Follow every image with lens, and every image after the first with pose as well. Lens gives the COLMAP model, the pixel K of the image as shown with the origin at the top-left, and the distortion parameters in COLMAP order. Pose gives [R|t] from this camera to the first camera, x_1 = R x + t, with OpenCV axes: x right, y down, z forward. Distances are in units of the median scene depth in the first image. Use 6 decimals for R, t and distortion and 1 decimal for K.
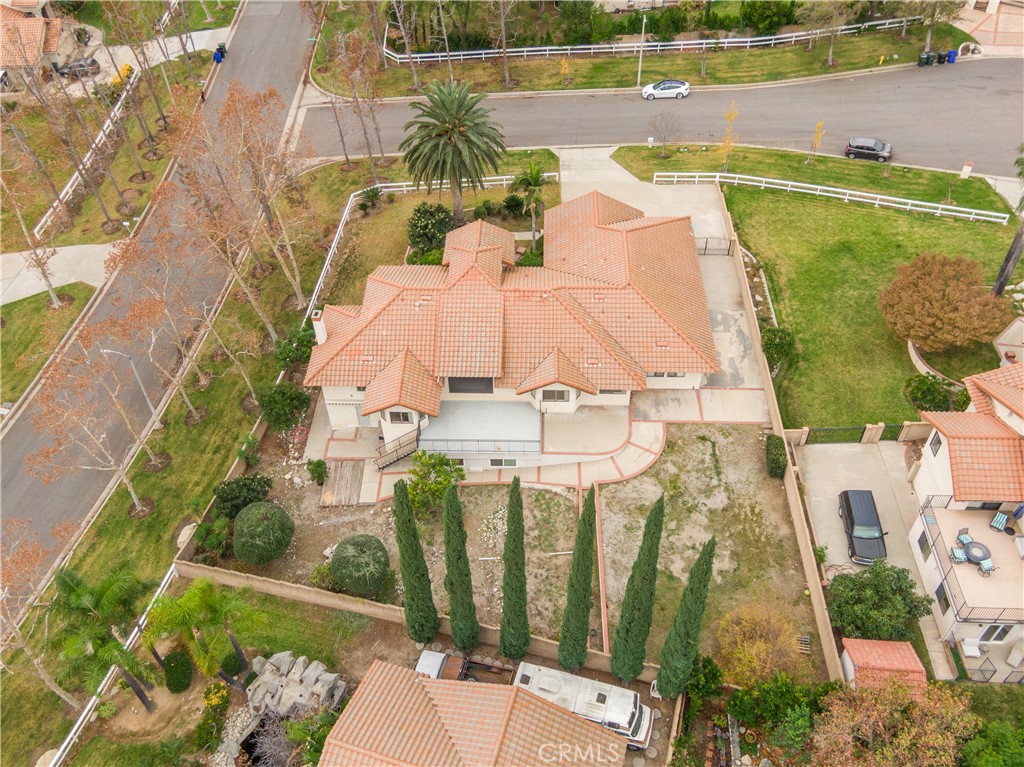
lens RADIAL K [[893.0, 0, 509.4], [0, 893.0, 379.0], [0, 0, 1]] dist [0.018717, 0.001838]
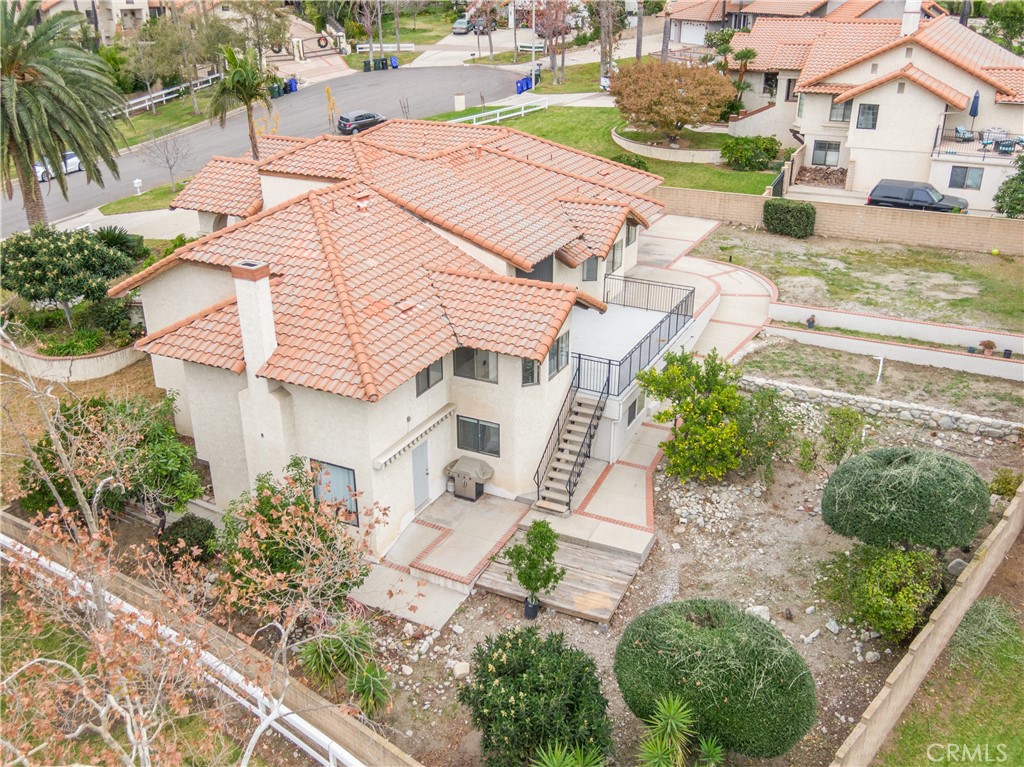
lens RADIAL K [[948.9, 0, 512.0], [0, 948.9, 383.5], [0, 0, 1]] dist [0.019030, 0.009864]
pose [[0.417855, -0.356348, 0.835711, -0.392815], [0.650463, 0.759537, -0.001364, 0.028663], [-0.634268, 0.544169, 0.549167, 0.552536]]
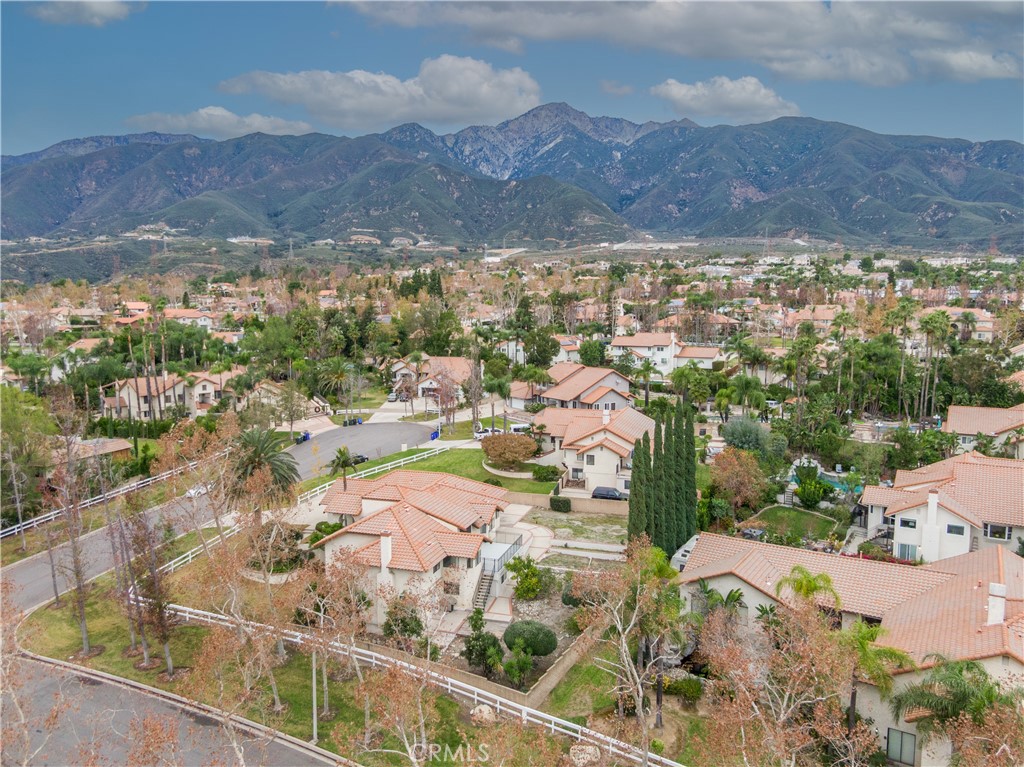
lens RADIAL K [[726.0, 0, 512.0], [0, 726.0, 383.5], [0, 0, 1]] dist [0.087873, -0.139967]
pose [[0.263335, -0.079578, 0.961417, -0.847972], [0.687076, 0.715041, -0.129007, 0.023200], [-0.677186, 0.694538, 0.242972, 0.368900]]
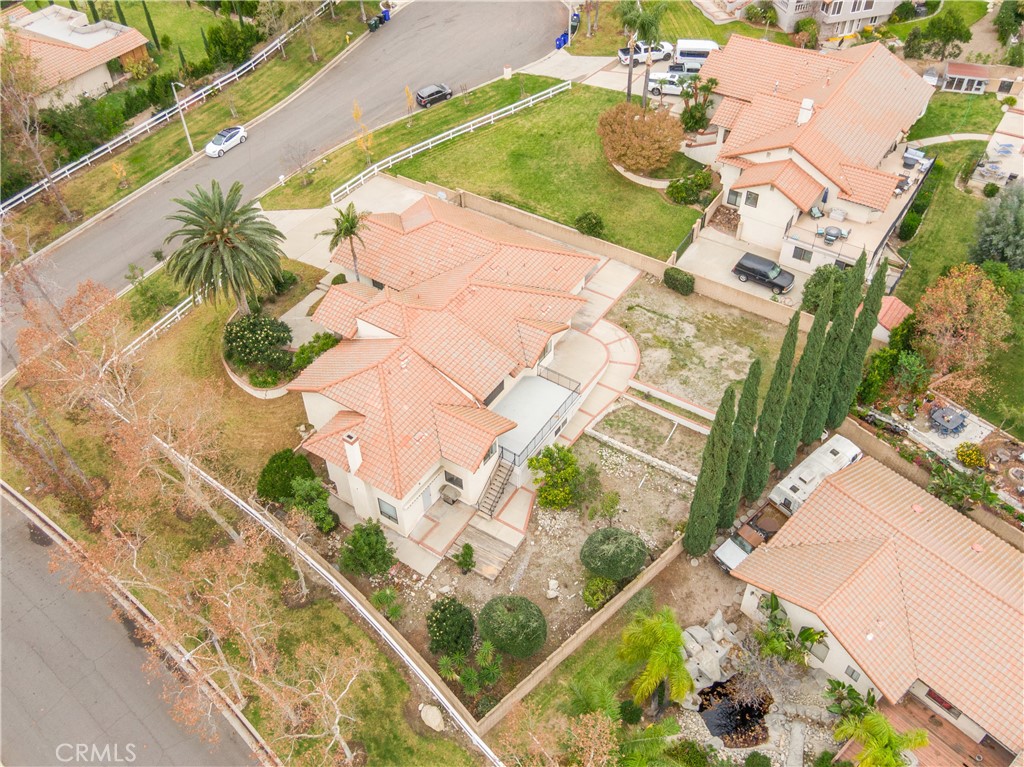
lens RADIAL K [[893.0, 0, 509.4], [0, 893.0, 379.0], [0, 0, 1]] dist [0.018717, 0.001838]
pose [[0.527529, -0.589167, 0.612042, -0.486572], [0.615948, 0.761429, 0.202075, -0.150234], [-0.585083, 0.270386, 0.764572, 0.151042]]
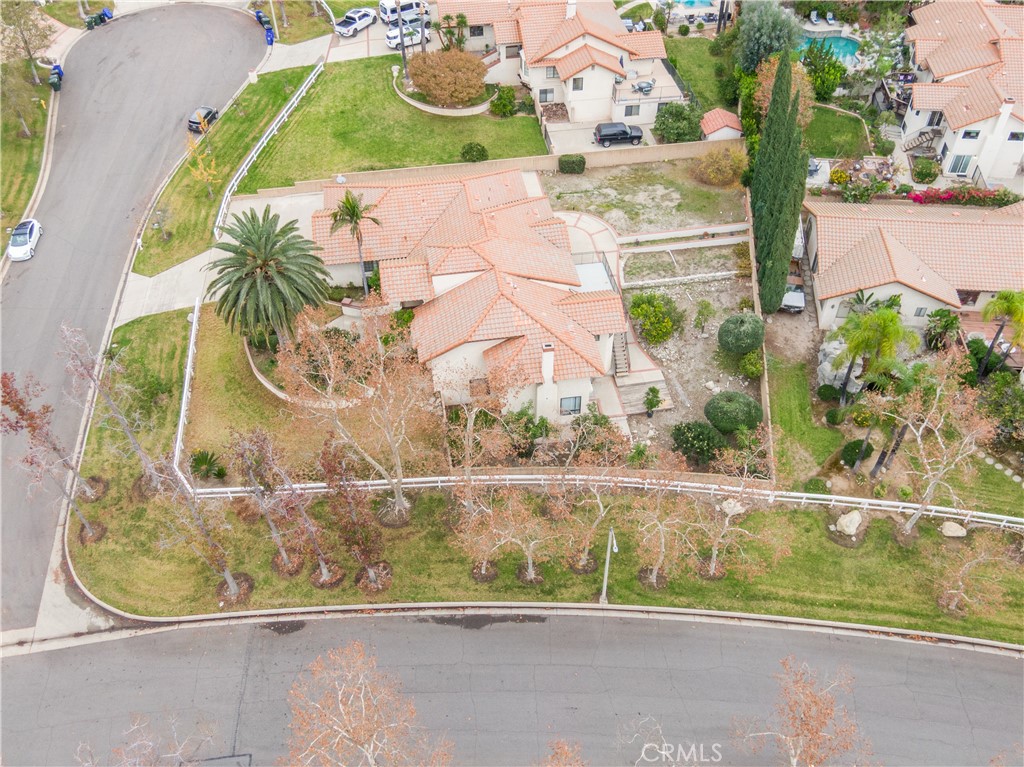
lens RADIAL K [[893.0, 0, 509.4], [0, 893.0, 379.0], [0, 0, 1]] dist [0.018717, 0.001838]
pose [[-0.178829, -0.671608, 0.719001, -0.708975], [0.717896, 0.410647, 0.562134, -0.483388], [-0.672790, 0.616694, 0.408709, 0.485902]]
